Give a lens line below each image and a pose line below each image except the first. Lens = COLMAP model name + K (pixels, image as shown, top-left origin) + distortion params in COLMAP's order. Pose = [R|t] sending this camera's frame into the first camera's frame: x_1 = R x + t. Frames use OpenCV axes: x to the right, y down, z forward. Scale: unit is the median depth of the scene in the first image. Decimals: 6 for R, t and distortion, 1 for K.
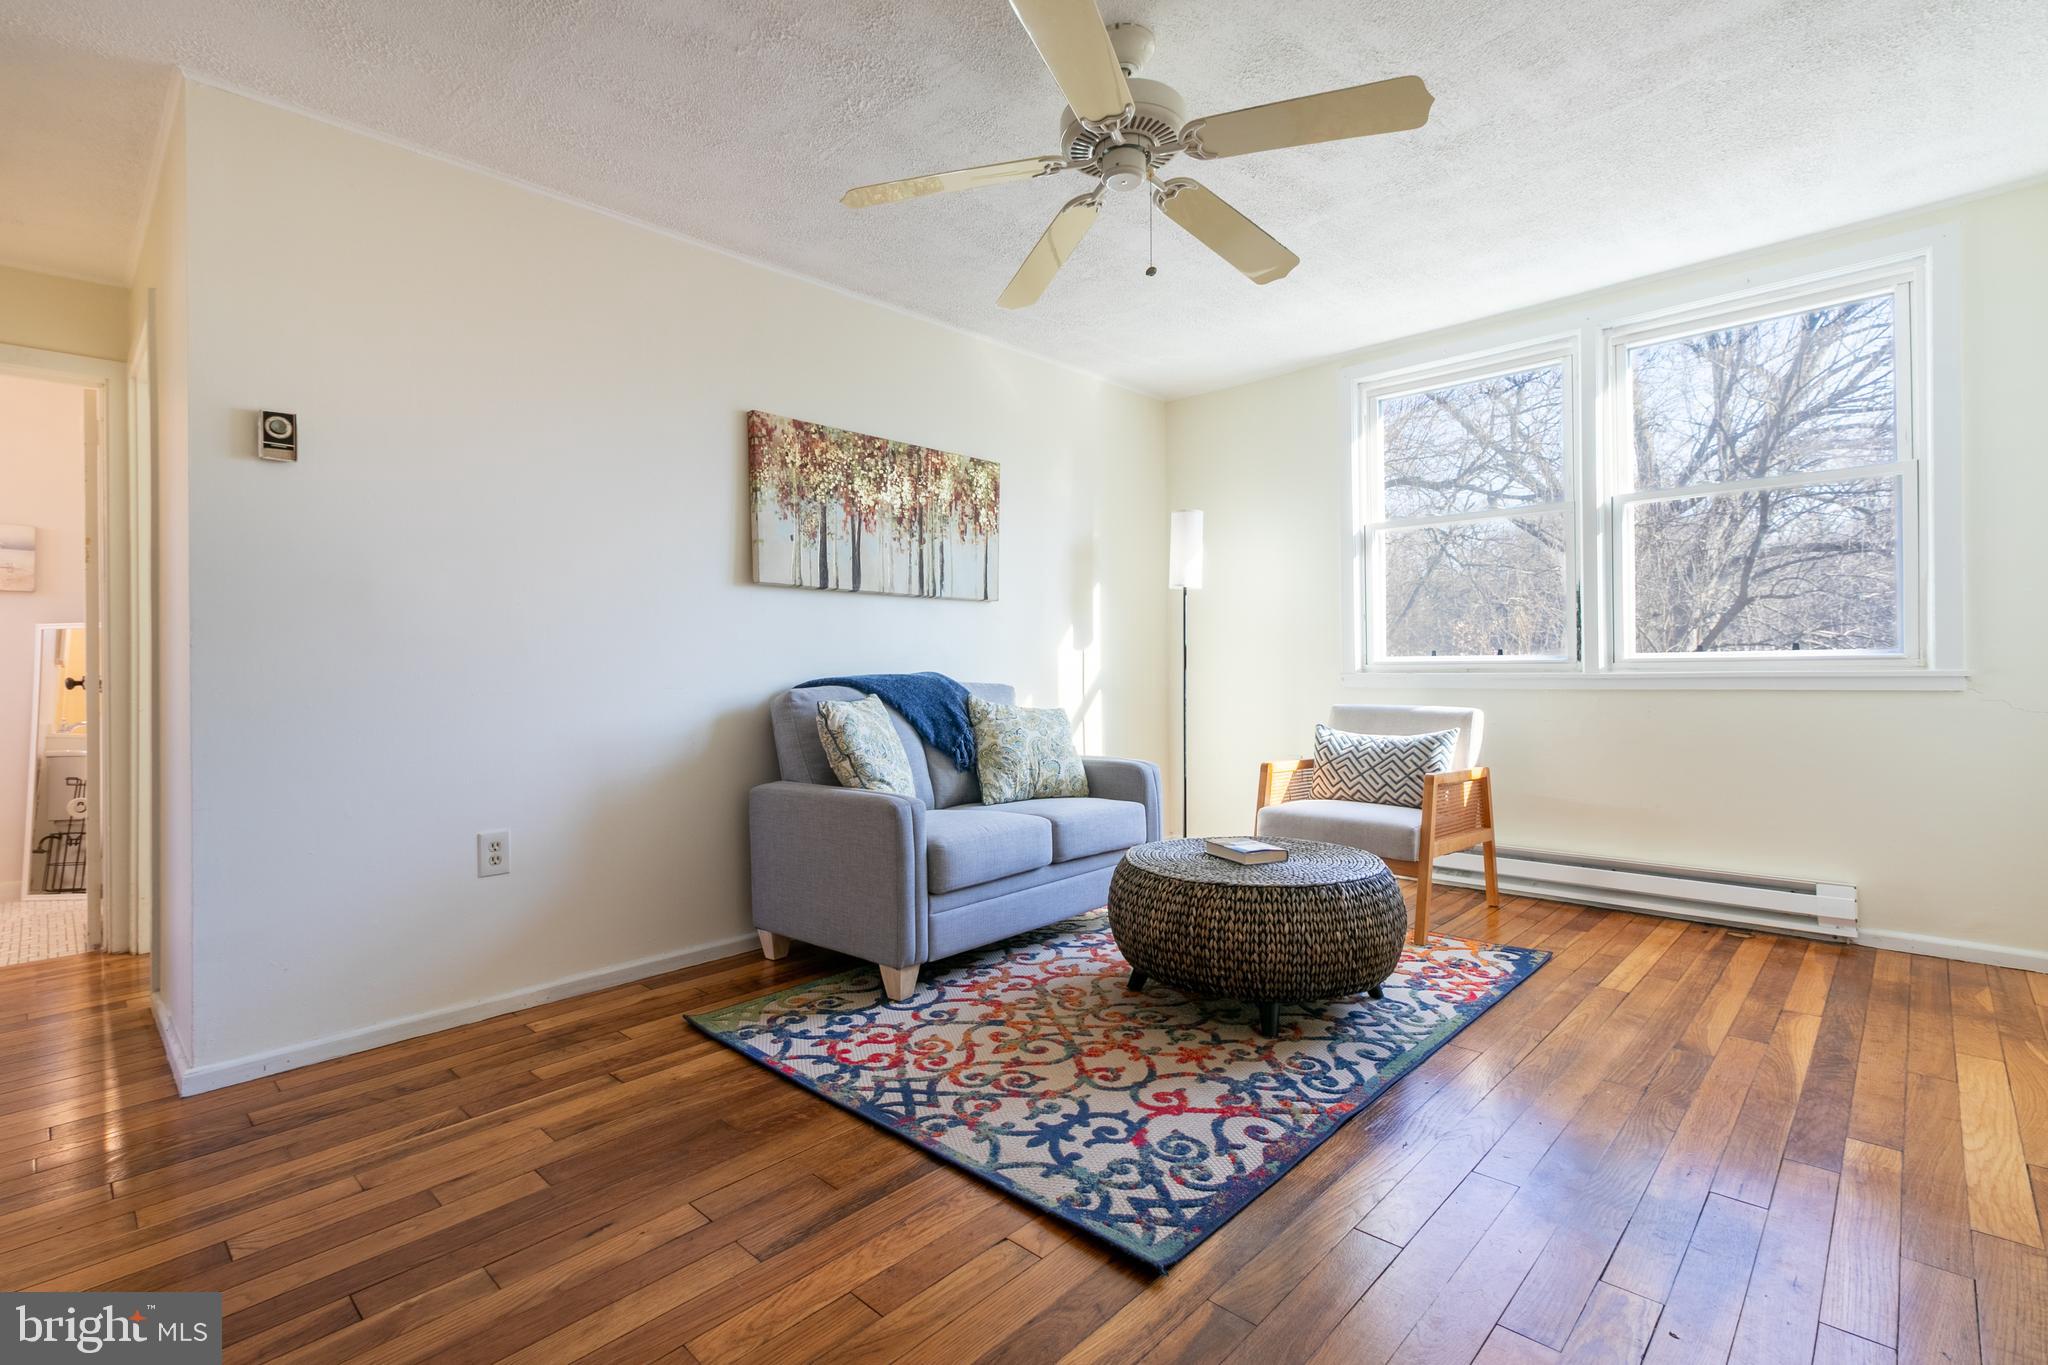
lens RADIAL K [[945.2, 0, 1017.9], [0, 945.2, 665.2], [0, 0, 1]] dist [0.003810, 0.000078]
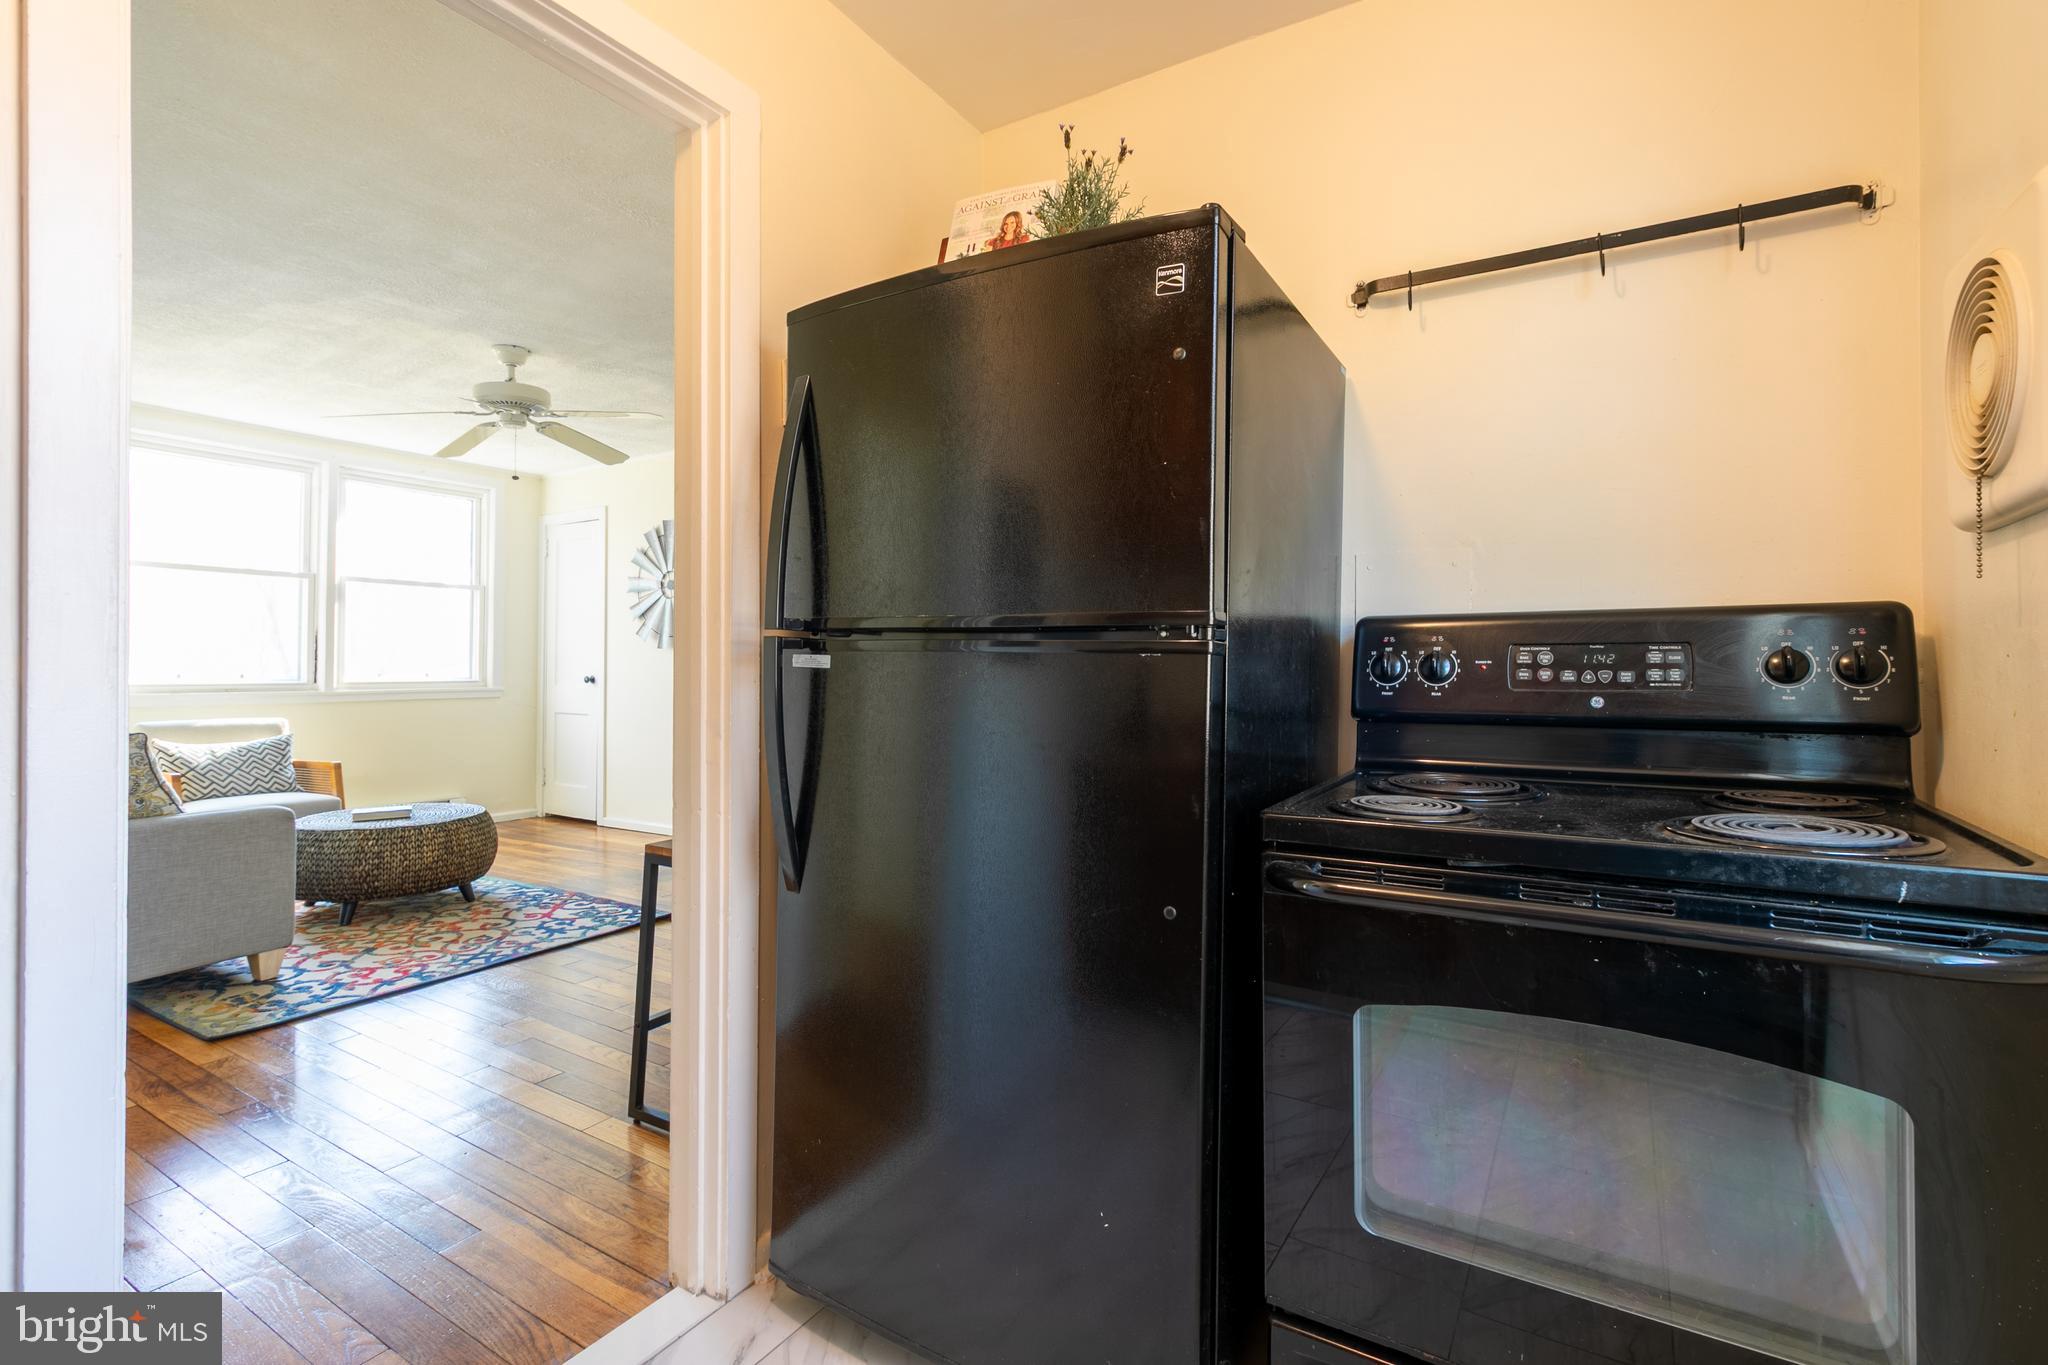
lens RADIAL K [[945.2, 0, 1017.9], [0, 945.2, 665.2], [0, 0, 1]] dist [0.003810, 0.000078]
pose [[-0.214291, 0.010837, 0.976710, -1.817455], [-0.003400, 0.999924, -0.011840, -0.031272], [-0.976764, -0.005858, -0.214238, 0.423293]]
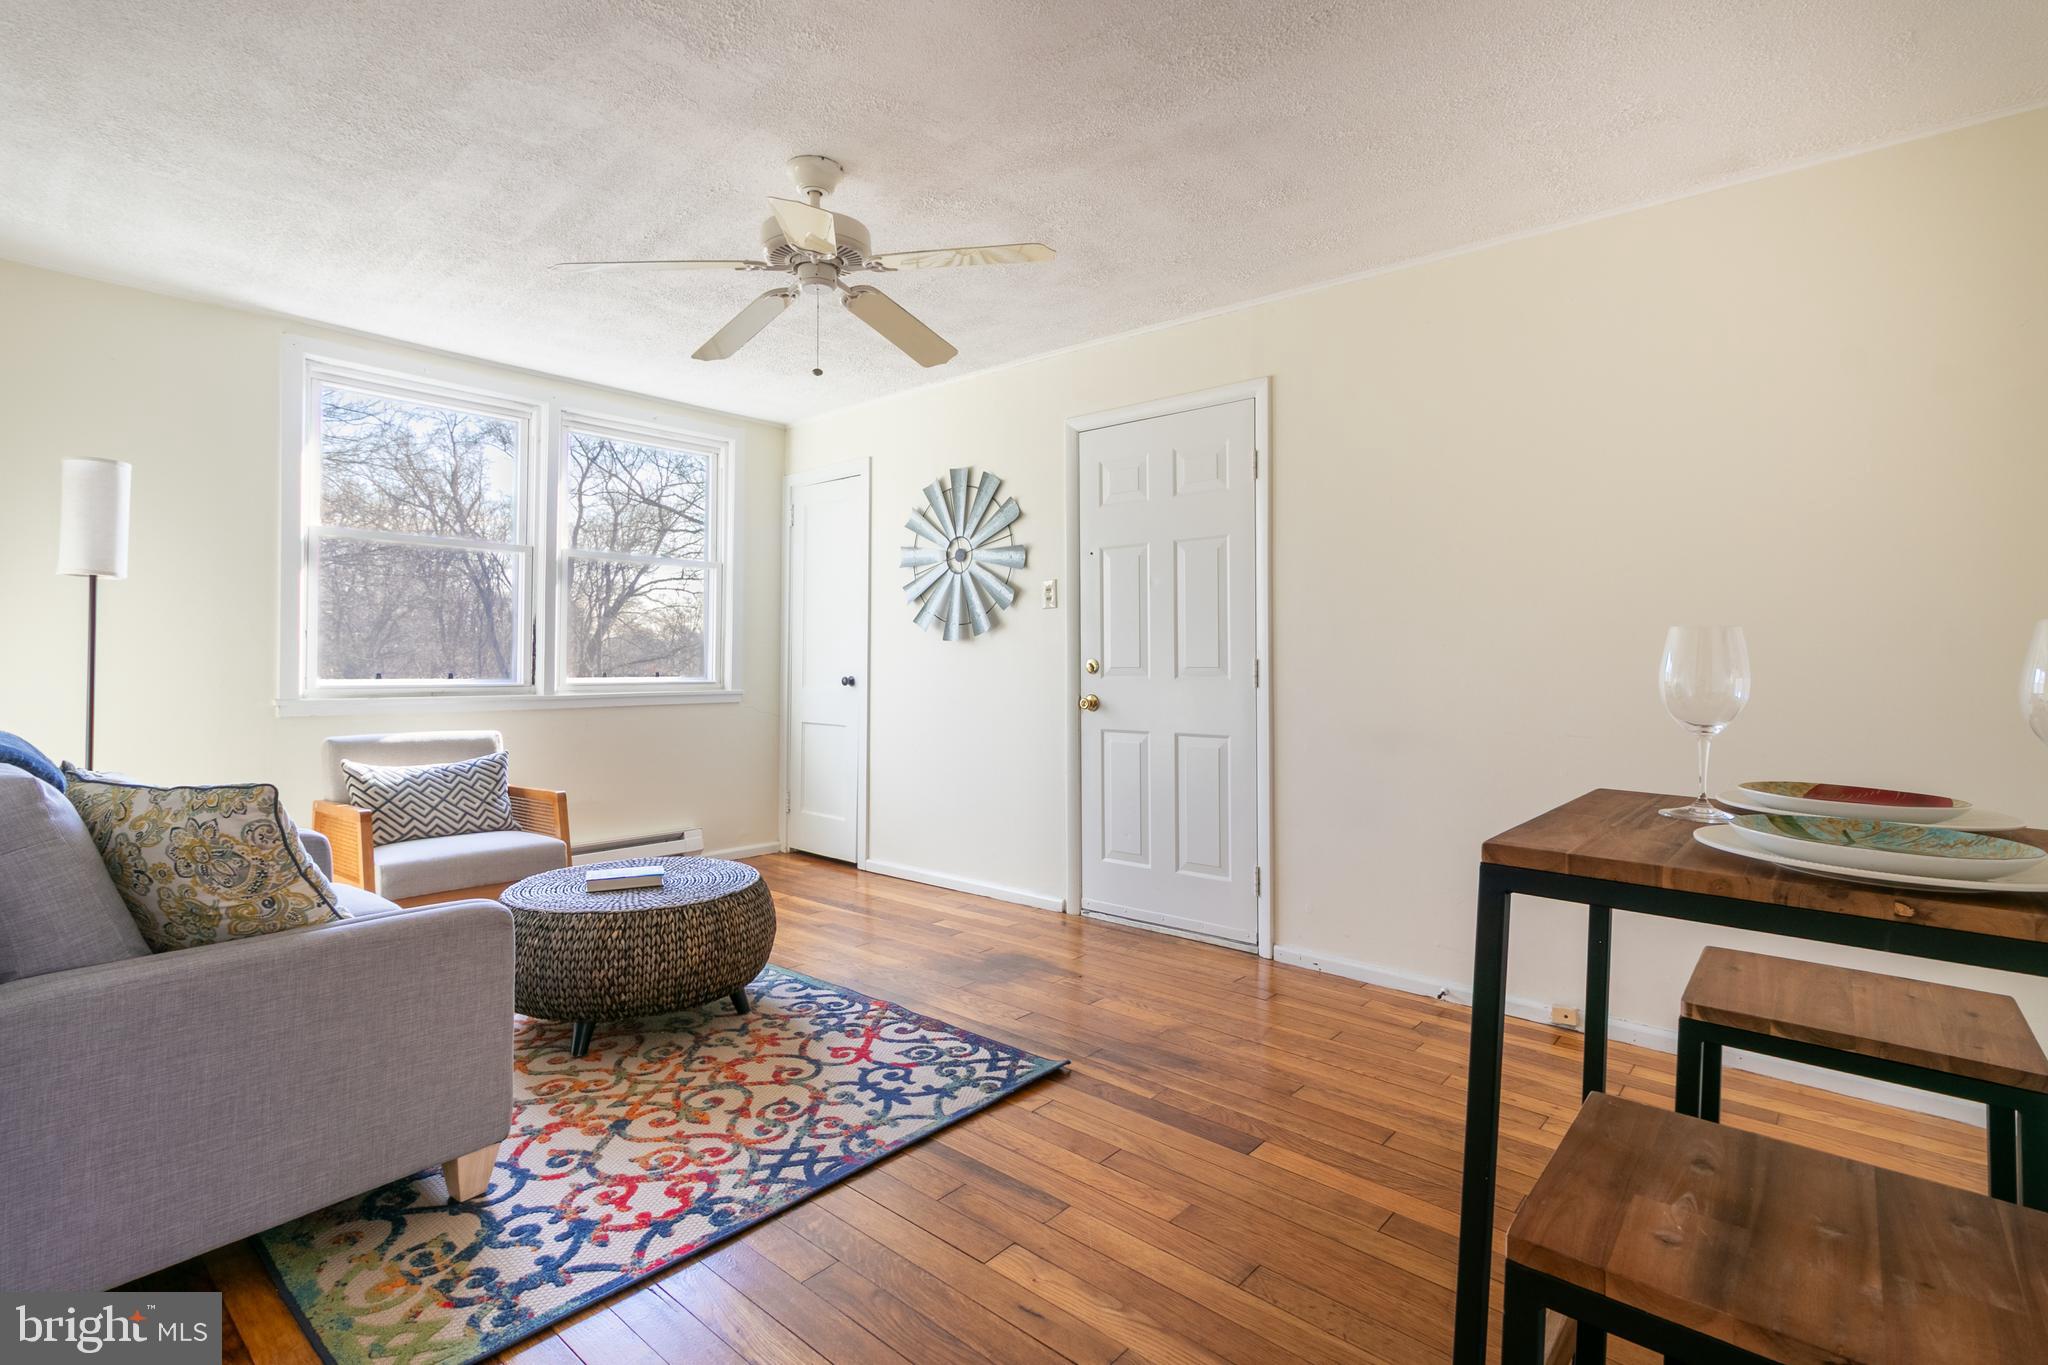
lens RADIAL K [[968.4, 0, 1010.4], [0, 968.4, 664.7], [0, 0, 1]] dist [0.003929, 0.001048]
pose [[-0.042160, 0.008155, 0.999078, -1.051754], [-0.006728, 0.999942, -0.008446, -0.039012], [-0.999088, -0.007077, -0.042102, 0.784364]]
